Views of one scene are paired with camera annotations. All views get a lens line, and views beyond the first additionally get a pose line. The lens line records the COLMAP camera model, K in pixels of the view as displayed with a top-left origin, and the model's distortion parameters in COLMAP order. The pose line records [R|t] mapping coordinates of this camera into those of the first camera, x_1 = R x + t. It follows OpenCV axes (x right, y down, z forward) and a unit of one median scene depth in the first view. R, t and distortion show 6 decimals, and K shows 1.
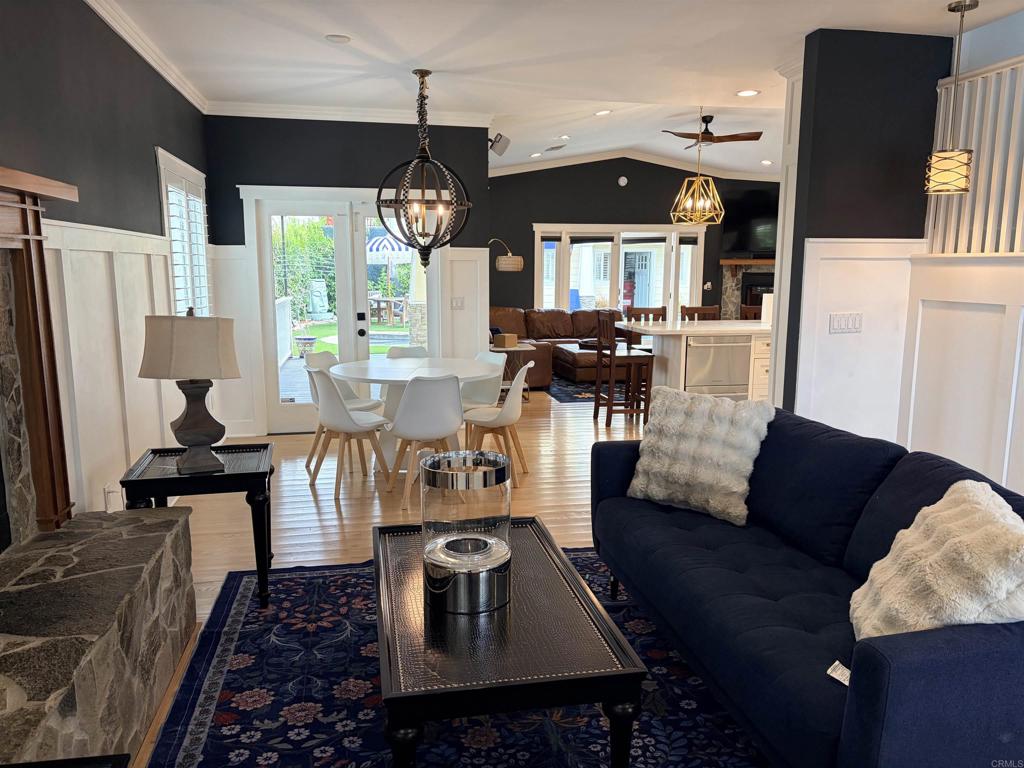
lens RADIAL K [[768.7, 0, 506.4], [0, 768.7, 392.4], [0, 0, 1]] dist [0.047523, -0.046291]
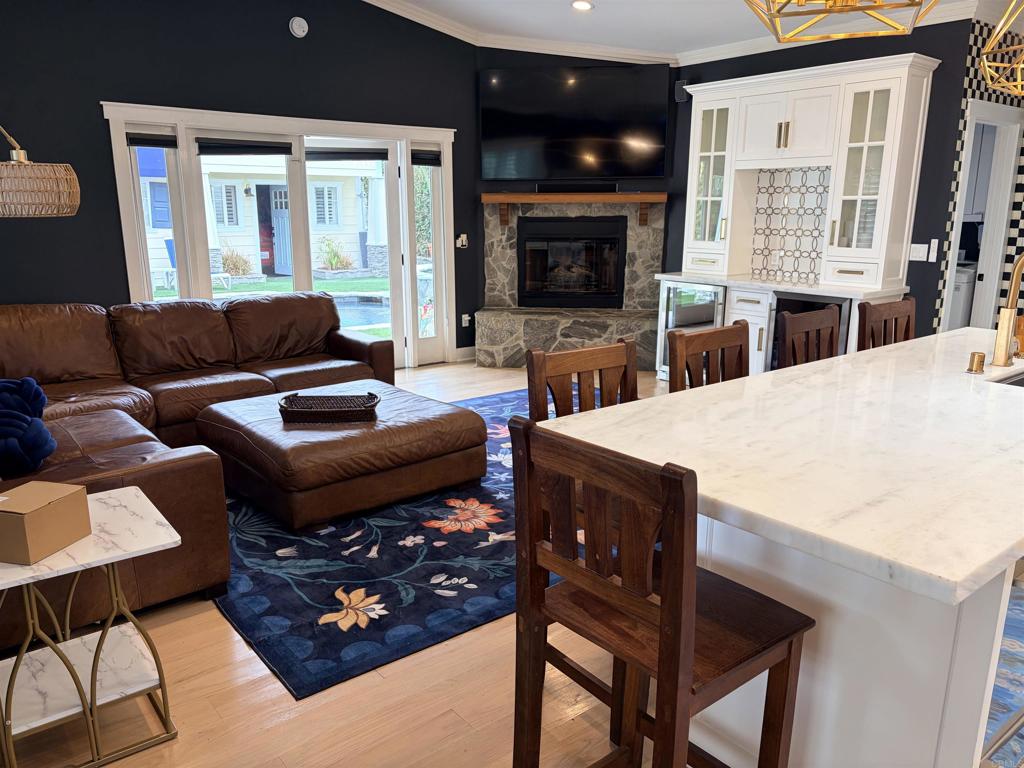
lens RADIAL K [[768.7, 0, 509.2], [0, 768.7, 395.6], [0, 0, 1]] dist [0.047523, -0.046291]
pose [[0.878710, -0.112970, 0.463795, 0.056308], [0.076159, 0.992325, 0.097418, -0.316919], [-0.471241, -0.050280, 0.880570, 1.958184]]
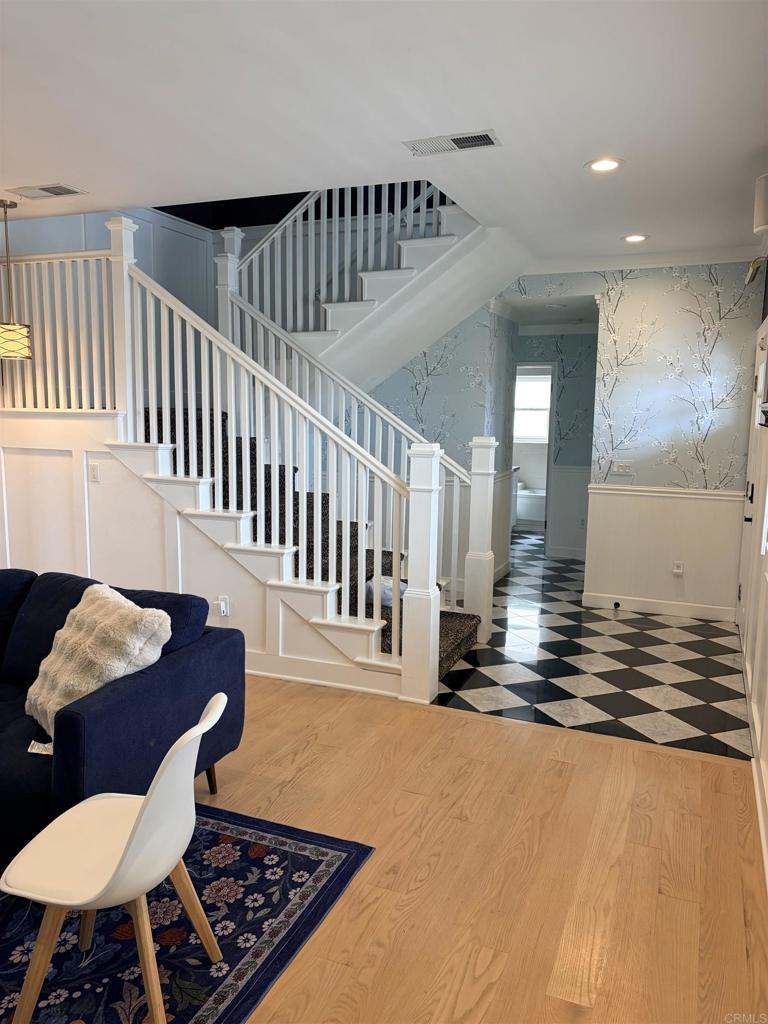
lens RADIAL K [[768.7, 0, 386.1], [0, 768.7, 512.6], [0, 0, 1]] dist [0.047523, -0.046291]
pose [[0.540125, -0.106198, 0.834857, -0.178667], [0.122314, 0.991379, 0.046975, -0.010570], [-0.832649, 0.076743, 0.548458, -0.136033]]
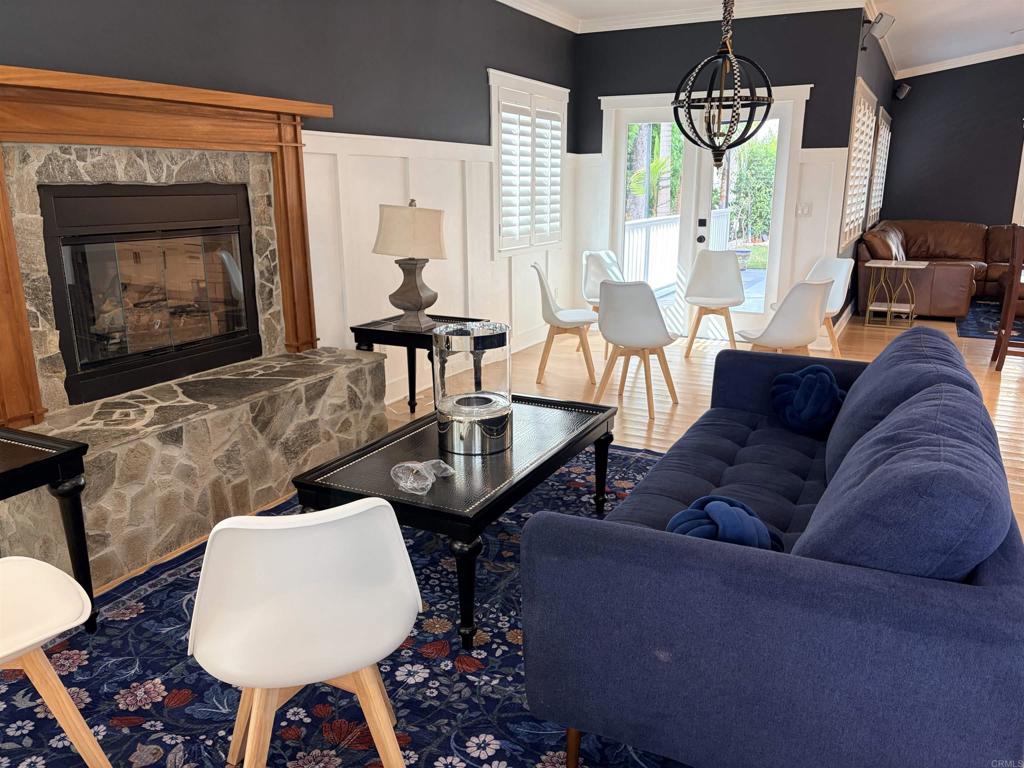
lens RADIAL K [[768.7, 0, 523.3], [0, 768.7, 378.4], [0, 0, 1]] dist [0.047523, -0.046291]
pose [[0.793546, 0.145311, -0.590905, 0.542617], [-0.094664, 0.988726, 0.116012, 0.016739], [0.601101, -0.036123, 0.798356, 0.099756]]
